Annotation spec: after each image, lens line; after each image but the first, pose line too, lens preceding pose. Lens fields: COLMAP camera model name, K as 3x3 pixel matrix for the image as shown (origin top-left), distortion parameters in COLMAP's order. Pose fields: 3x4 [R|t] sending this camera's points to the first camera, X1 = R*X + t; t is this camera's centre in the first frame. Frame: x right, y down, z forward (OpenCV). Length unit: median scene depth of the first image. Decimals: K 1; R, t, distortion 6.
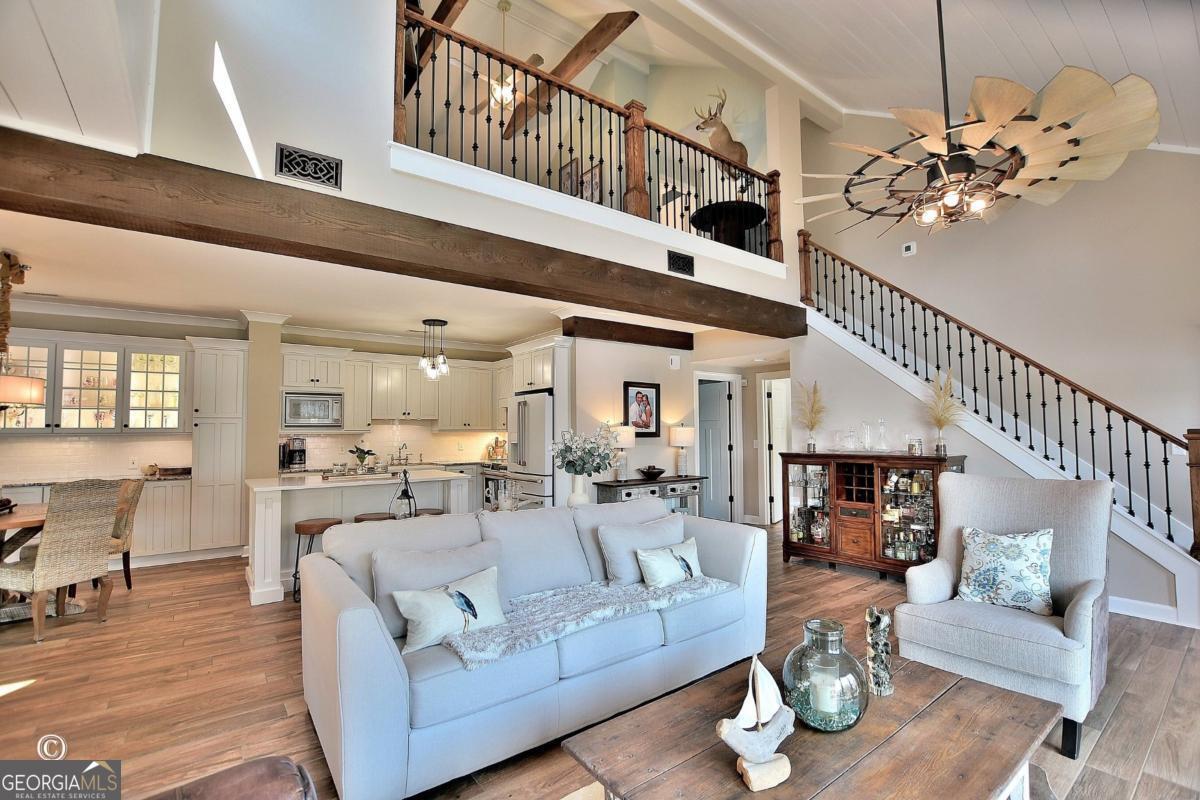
lens RADIAL K [[530.9, 0, 600.0], [0, 530.9, 400.0], [0, 0, 1]] dist [-0.020961, 0.000059]
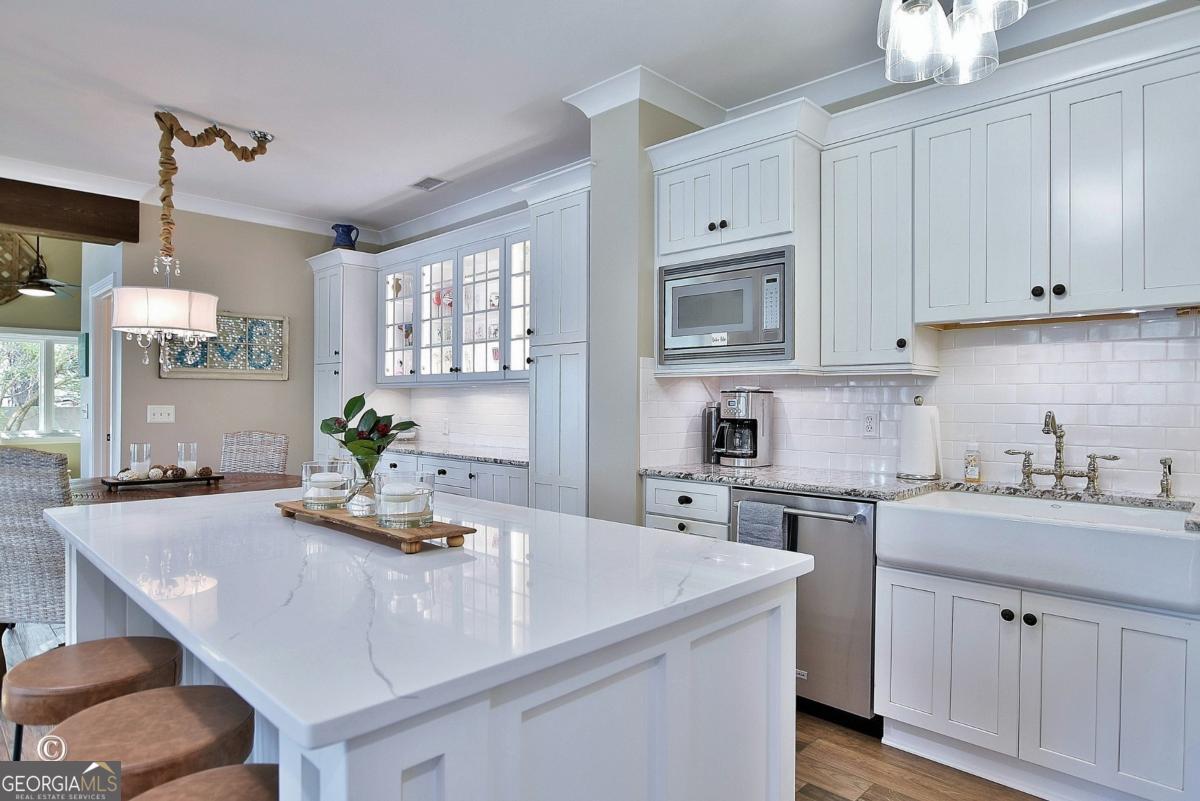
lens RADIAL K [[691.6, 0, 600.0], [0, 691.6, 400.5], [0, 0, 1]] dist [0.000334, -0.000004]
pose [[0.148251, 0.012630, -0.988869, -0.100005], [0.058933, 0.998029, 0.021582, 0.071856], [0.987192, -0.061477, 0.147214, 0.936753]]
